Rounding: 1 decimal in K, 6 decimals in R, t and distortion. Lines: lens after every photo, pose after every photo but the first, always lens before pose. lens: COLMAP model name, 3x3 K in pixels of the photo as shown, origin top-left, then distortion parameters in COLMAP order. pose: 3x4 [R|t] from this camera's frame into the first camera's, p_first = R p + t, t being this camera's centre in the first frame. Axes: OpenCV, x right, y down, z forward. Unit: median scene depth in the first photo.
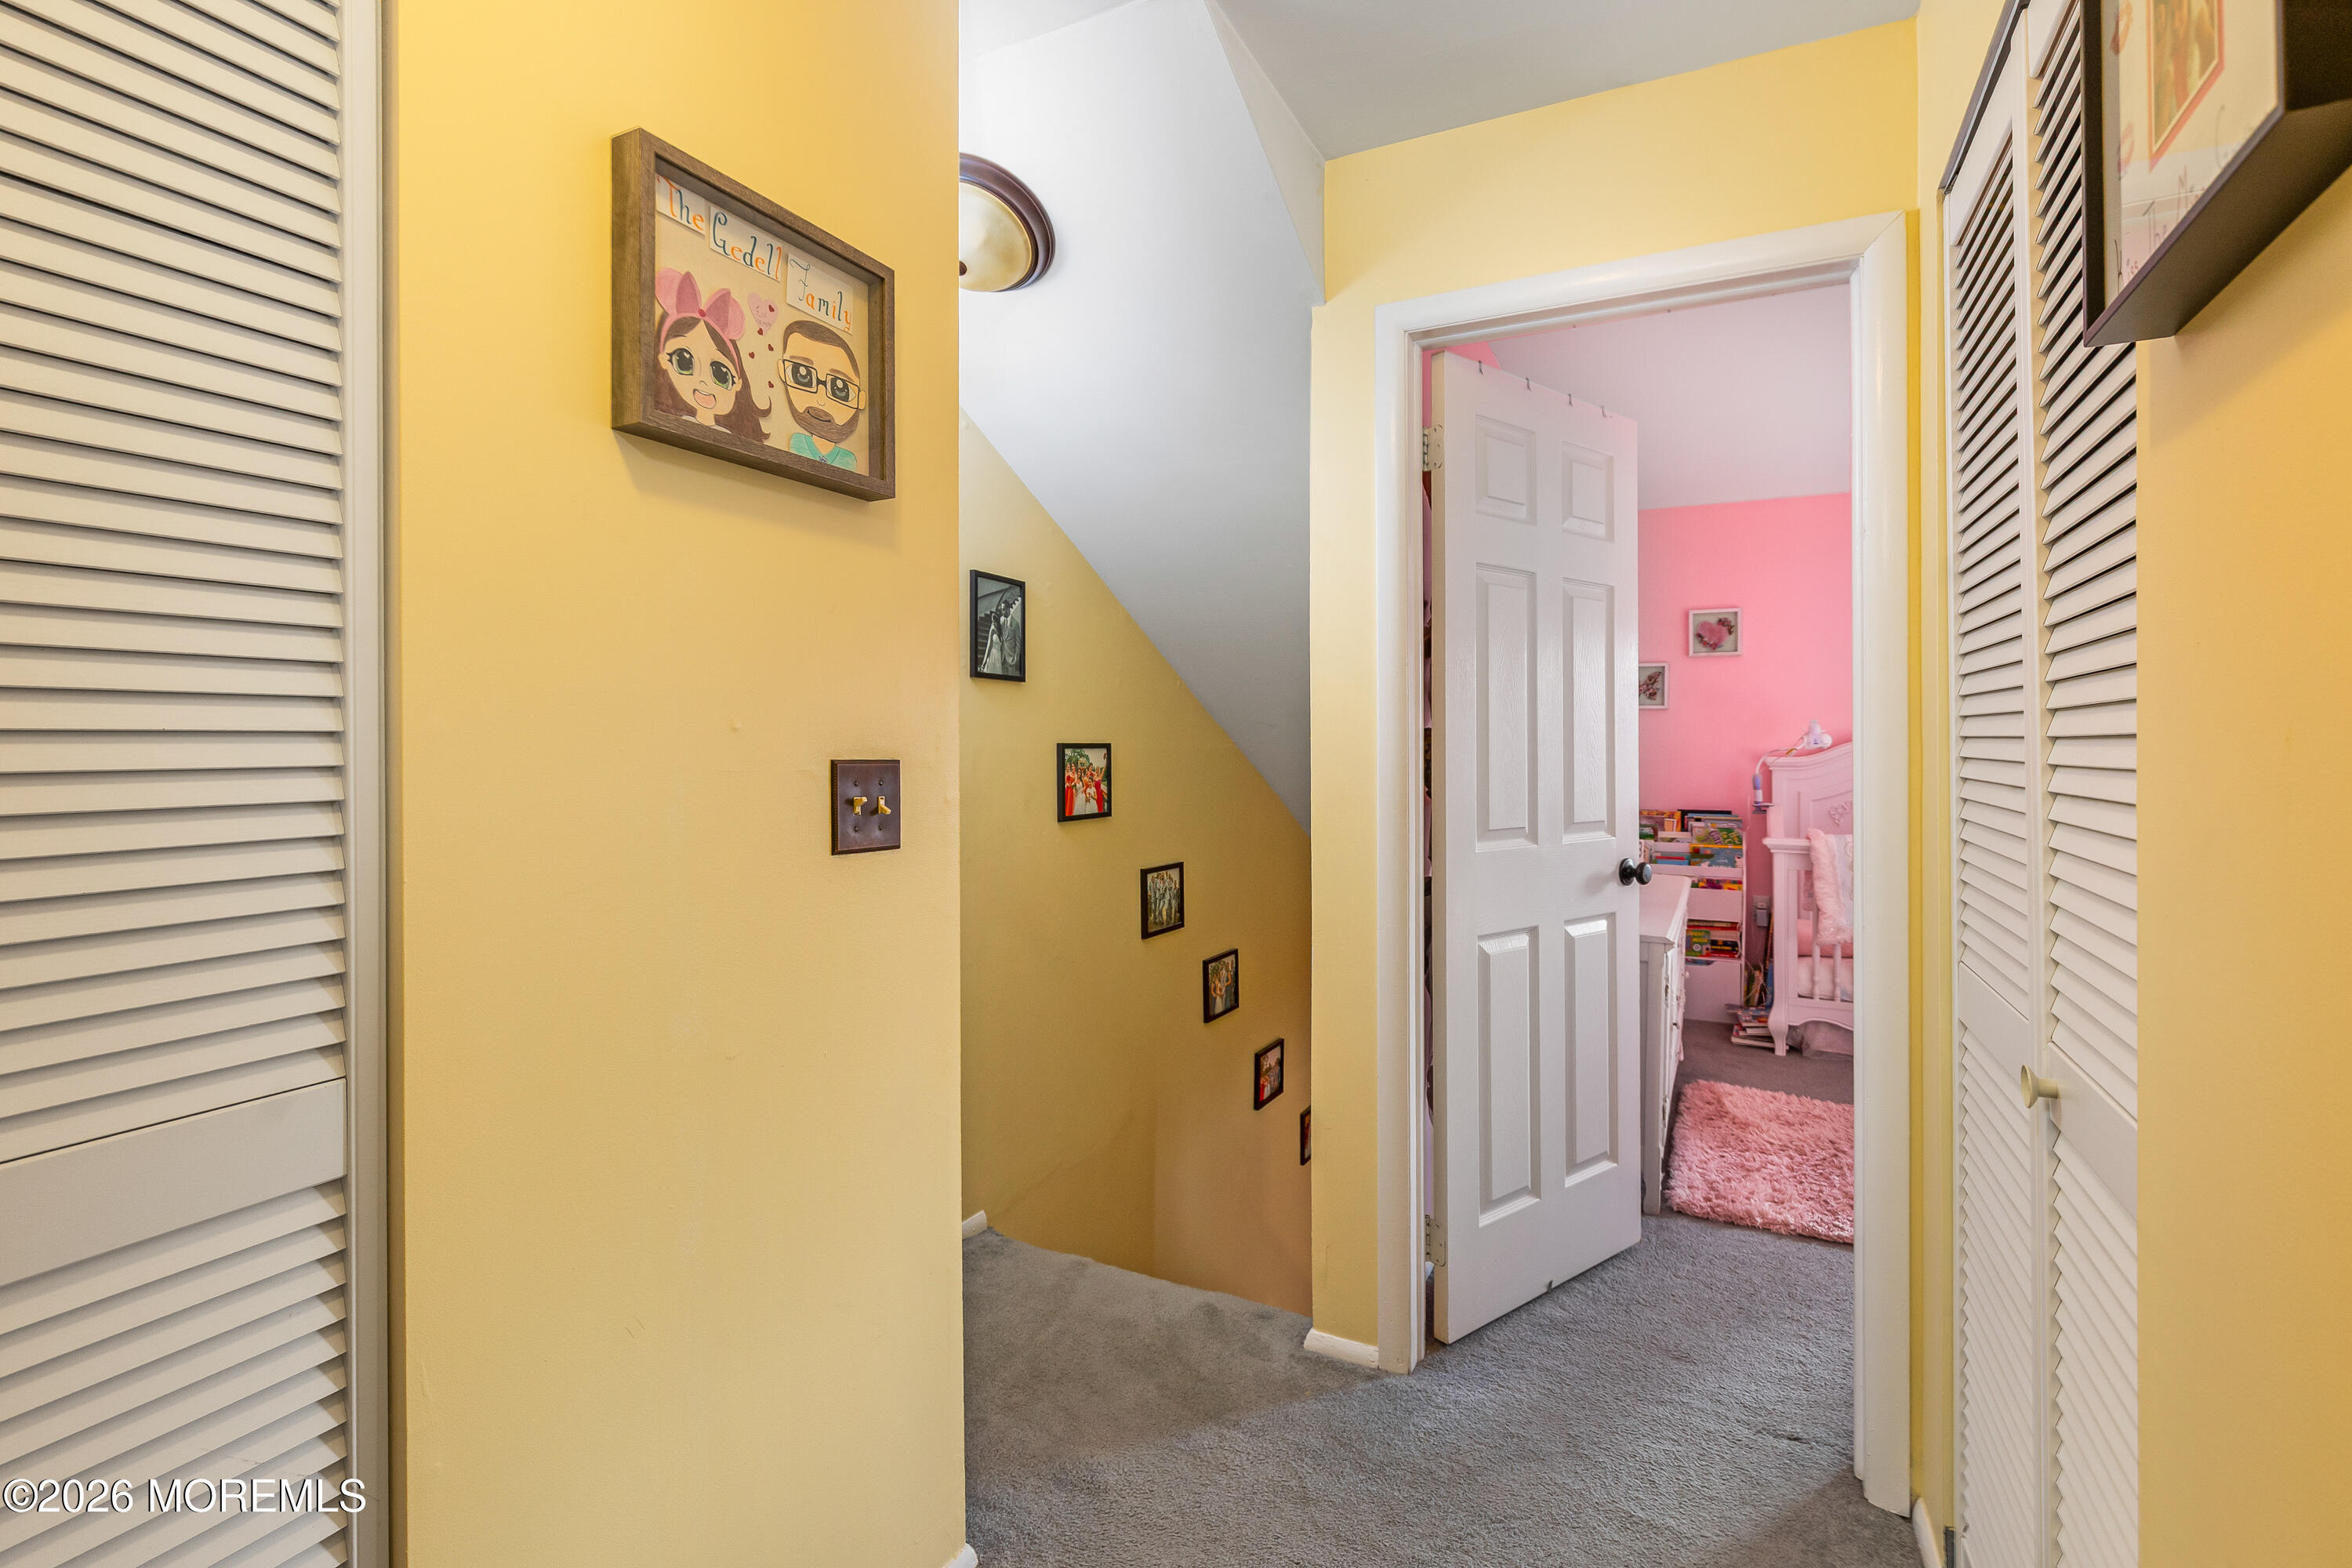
lens RADIAL K [[1092.2, 0, 1175.2], [0, 1092.2, 747.0], [0, 0, 1]] dist [-0.001053, -0.000114]
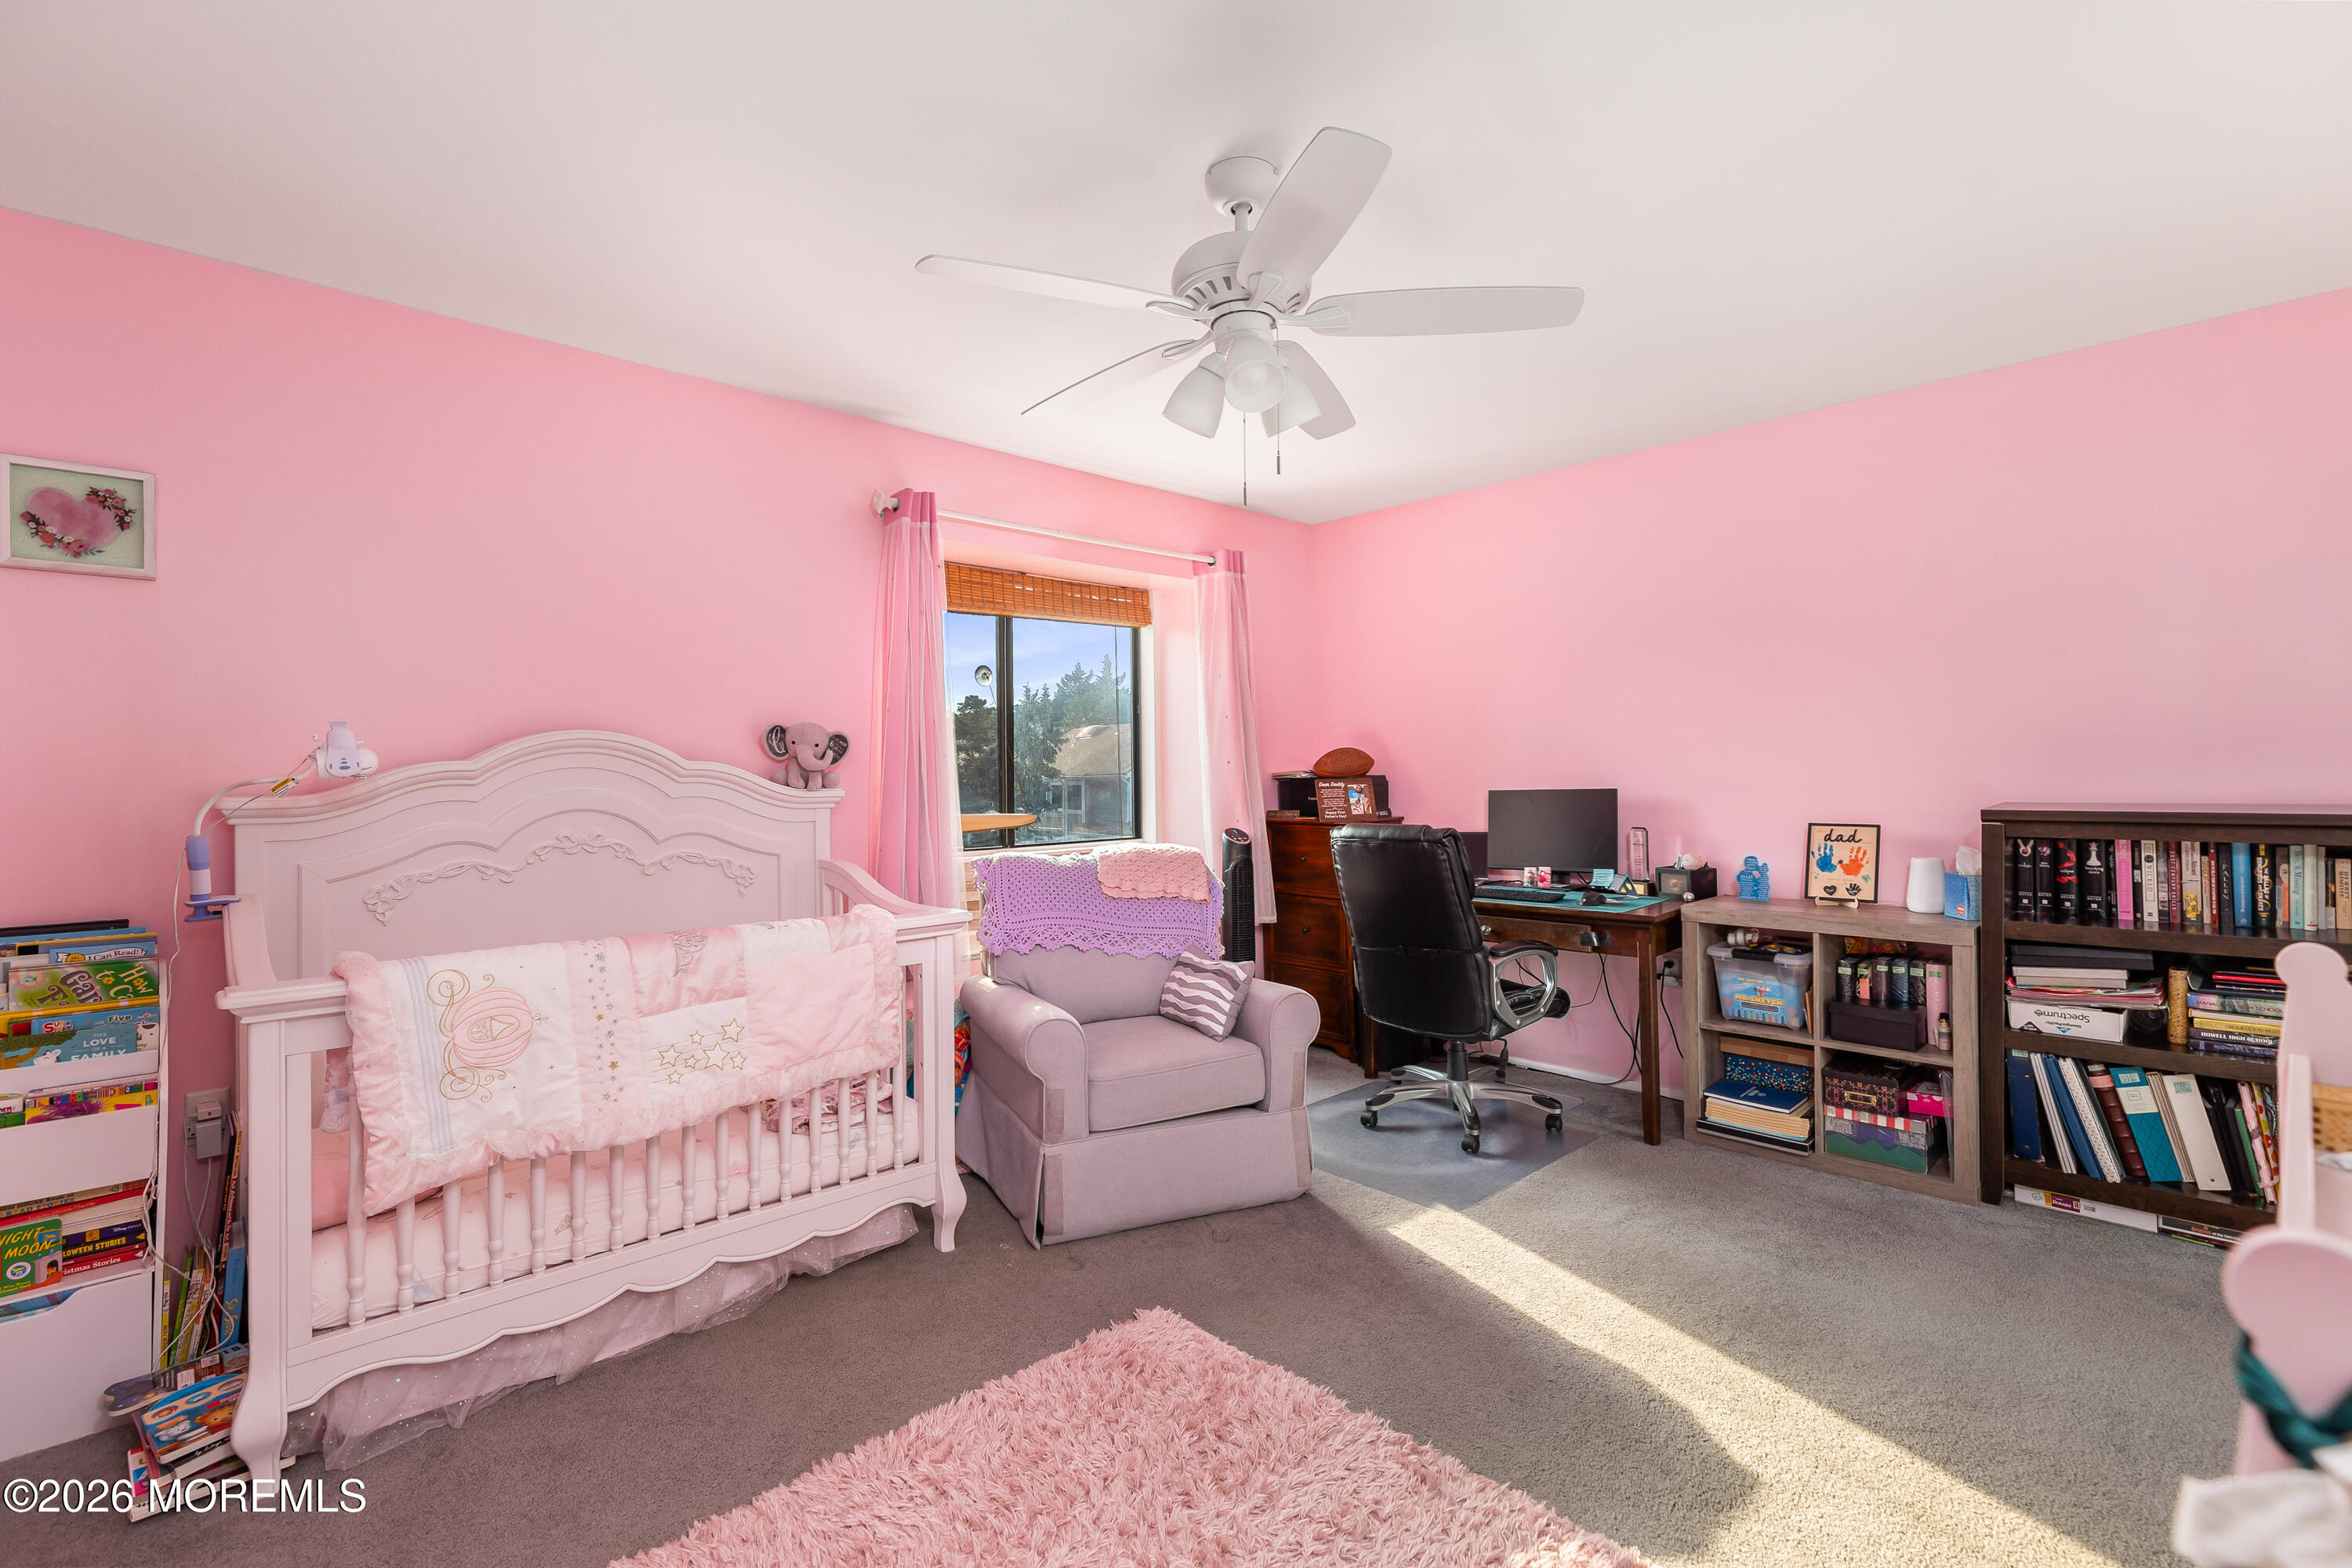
lens RADIAL K [[1067.8, 0, 1186.5], [0, 1067.8, 765.4], [0, 0, 1]] dist [0.009211, -0.001008]
pose [[0.329095, 0.005196, 0.944282, 0.243388], [0.014658, 0.999836, -0.010610, 0.006657], [-0.944183, 0.017333, 0.328965, 0.459670]]
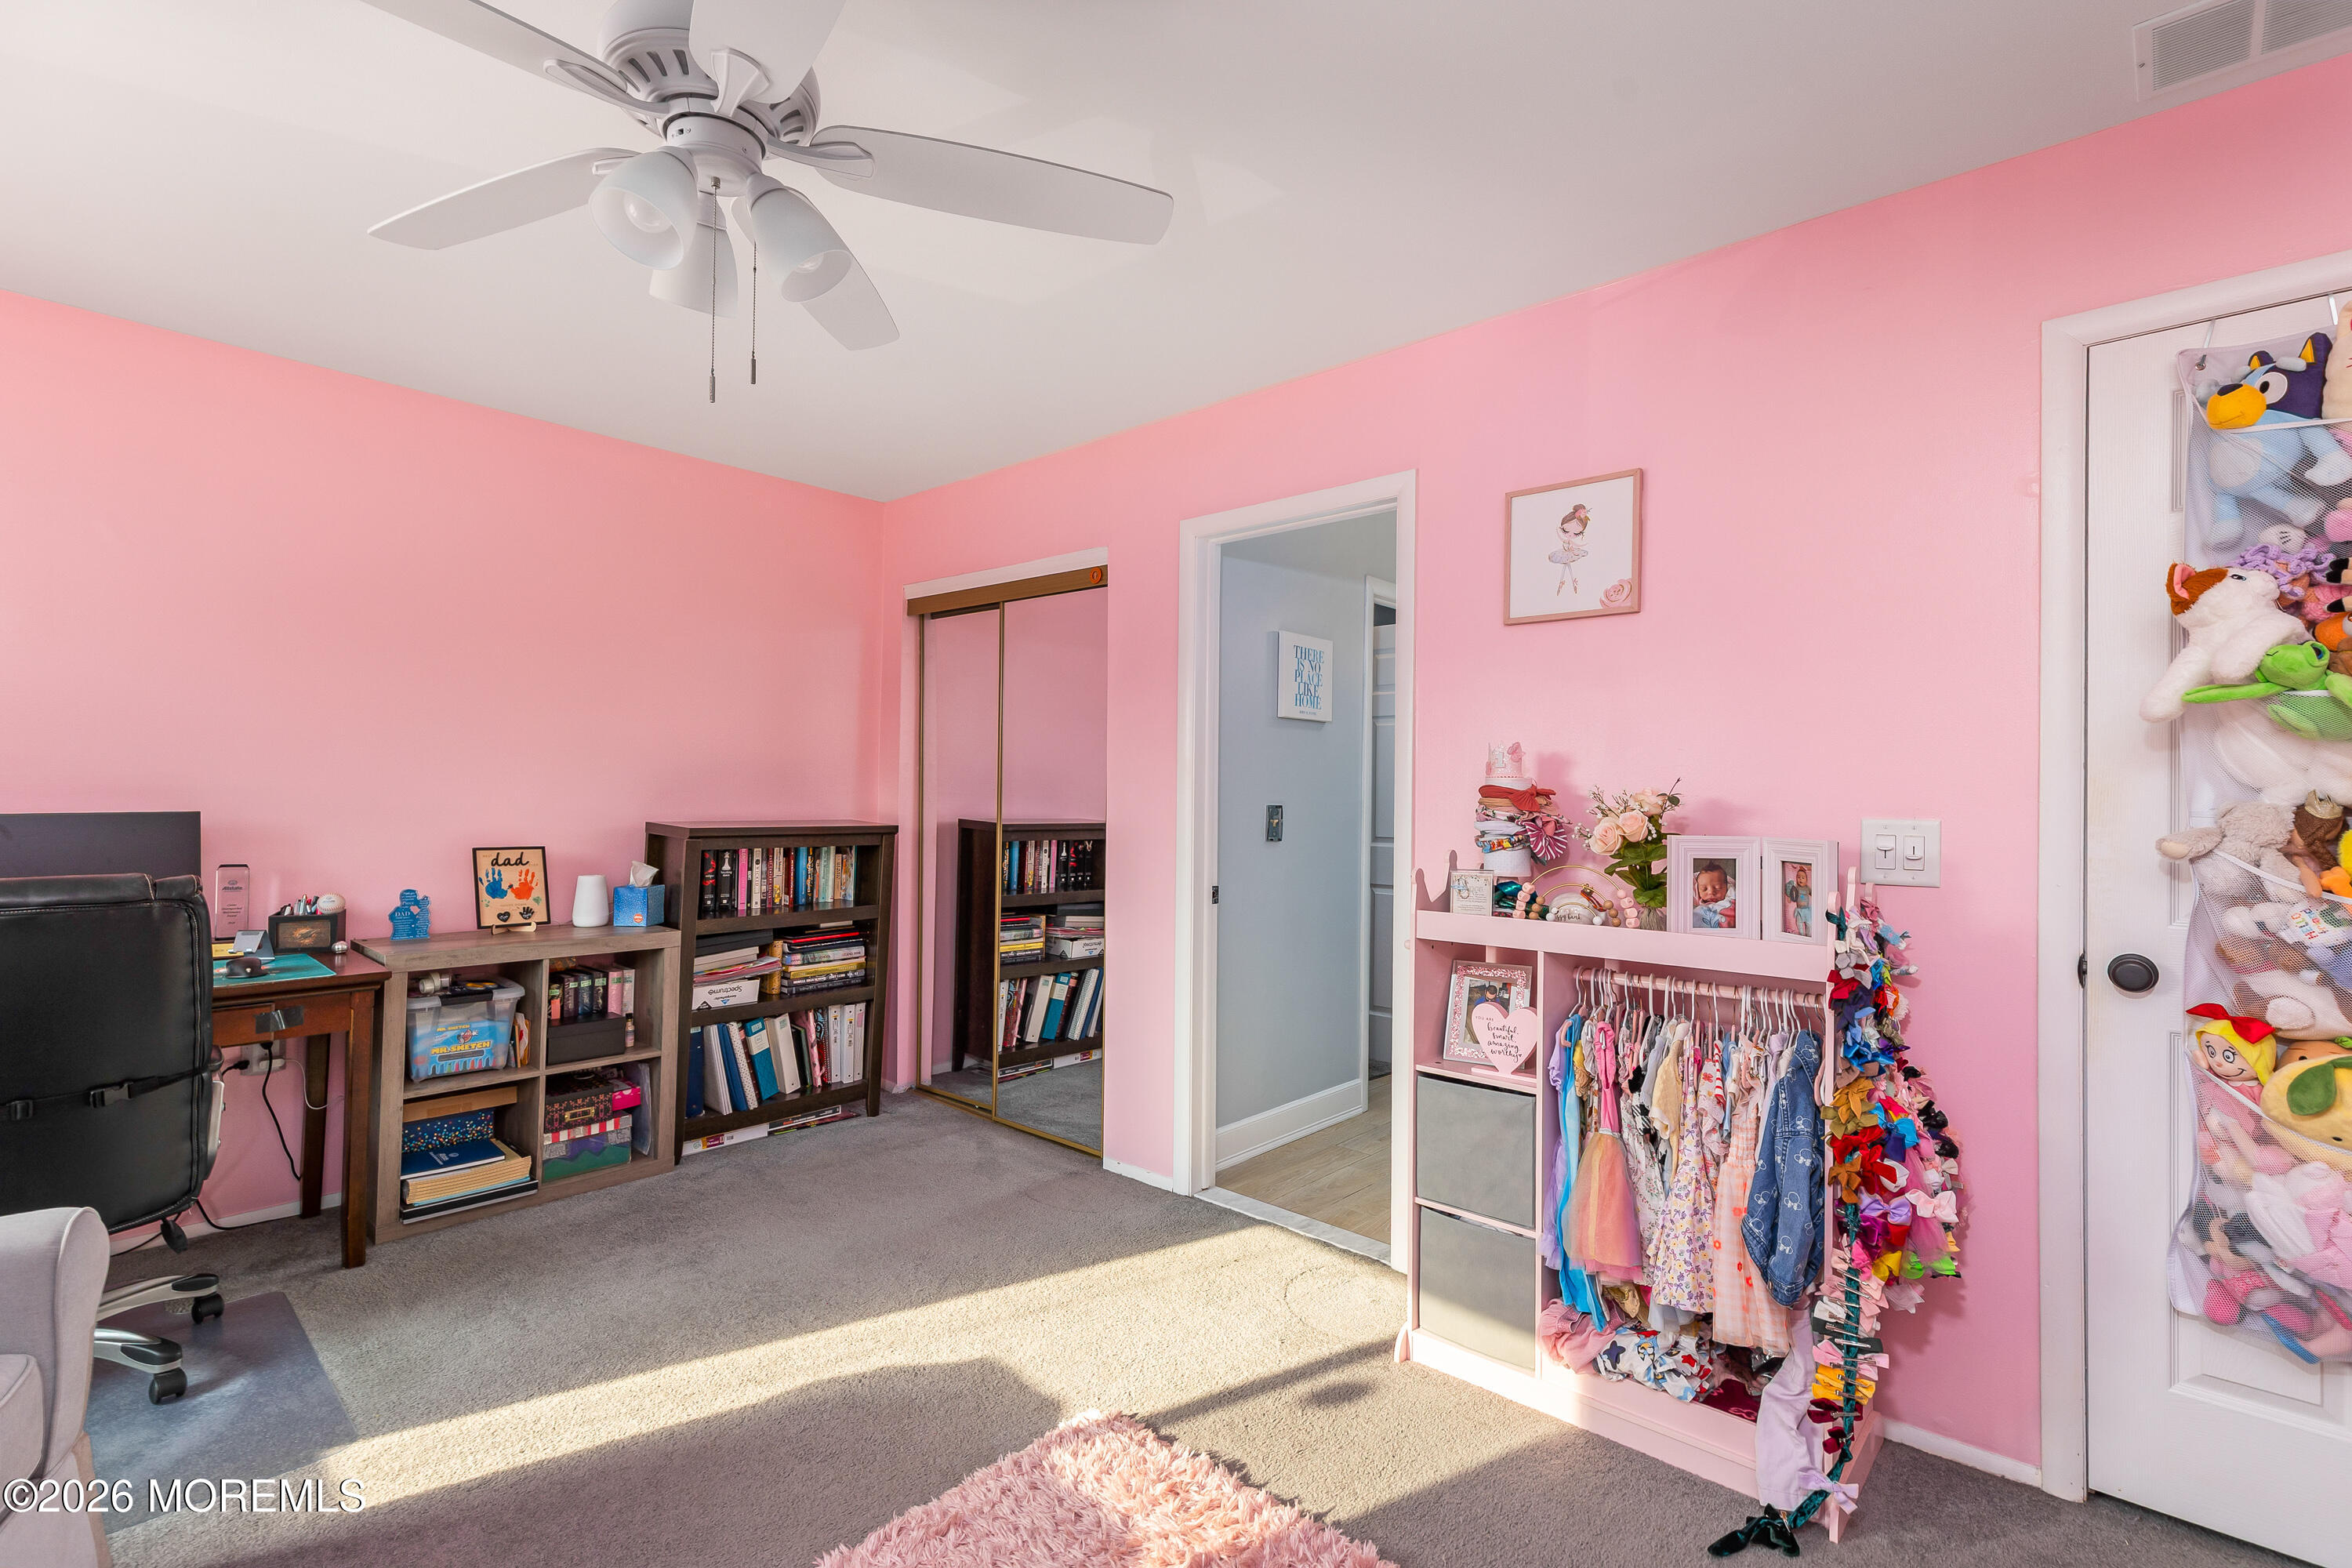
lens RADIAL K [[1092.2, 0, 1176.0], [0, 1092.2, 784.0], [0, 0, 1]] dist [0.010062, -0.000201]
pose [[-0.963721, -0.007294, 0.266811, 0.438973], [-0.009792, 0.999920, -0.008033, 0.005388], [-0.266731, -0.010354, -0.963716, 0.813458]]
